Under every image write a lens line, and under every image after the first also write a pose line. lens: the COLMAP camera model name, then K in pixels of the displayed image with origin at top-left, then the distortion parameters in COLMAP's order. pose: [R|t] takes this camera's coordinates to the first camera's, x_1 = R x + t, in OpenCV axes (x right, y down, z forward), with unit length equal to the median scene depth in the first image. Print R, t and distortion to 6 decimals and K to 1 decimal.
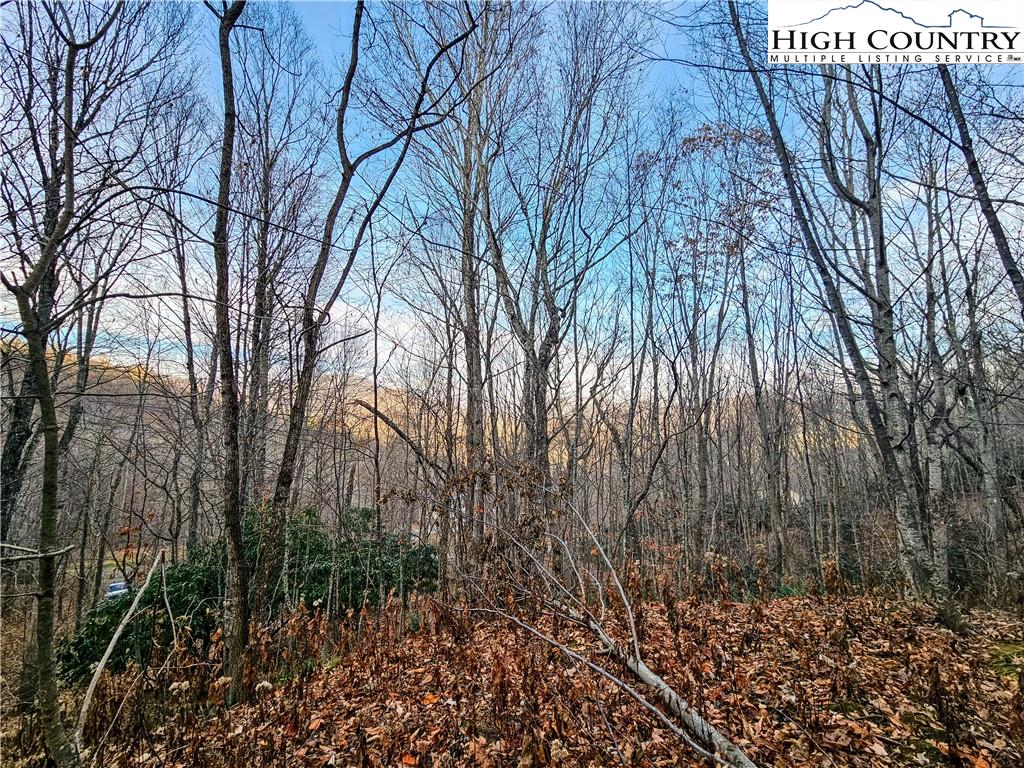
lens RADIAL K [[411.7, 0, 516.3], [0, 411.7, 385.0], [0, 0, 1]] dist [-0.001133, -0.000319]
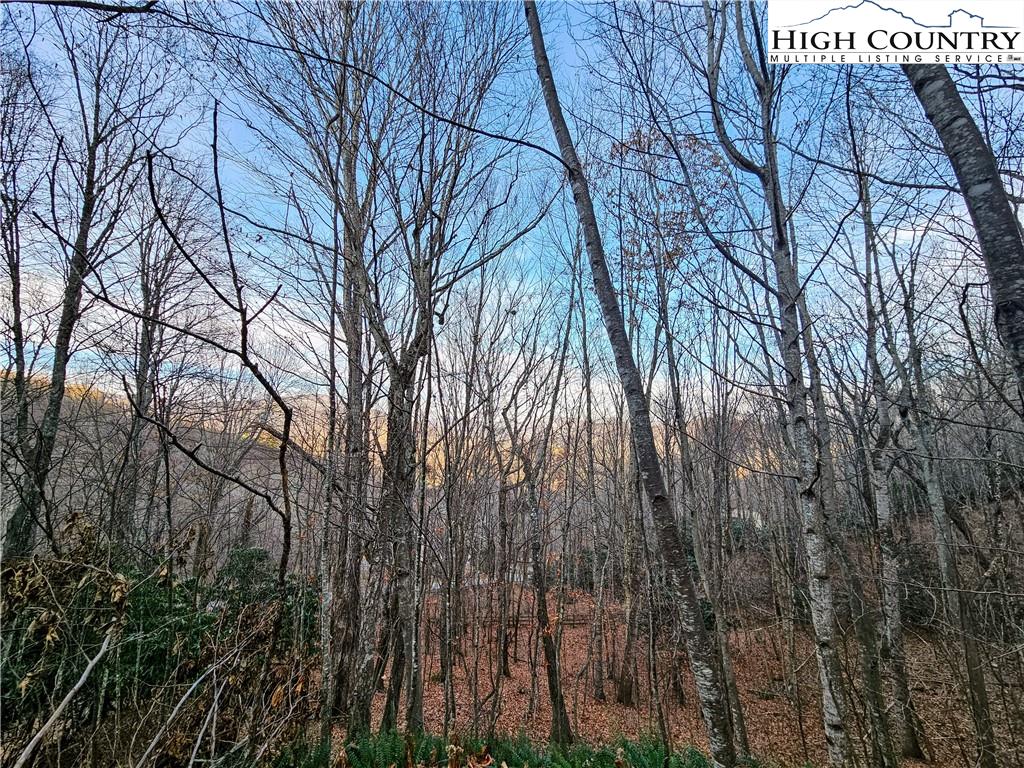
lens RADIAL K [[411.7, 0, 507.3], [0, 411.7, 384.0], [0, 0, 1]] dist [-0.001133, -0.000319]
pose [[0.998802, 0.005977, 0.048578, 0.130153], [-0.003532, 0.998730, -0.050263, -0.000079], [-0.048816, 0.050031, 0.997554, 0.105613]]
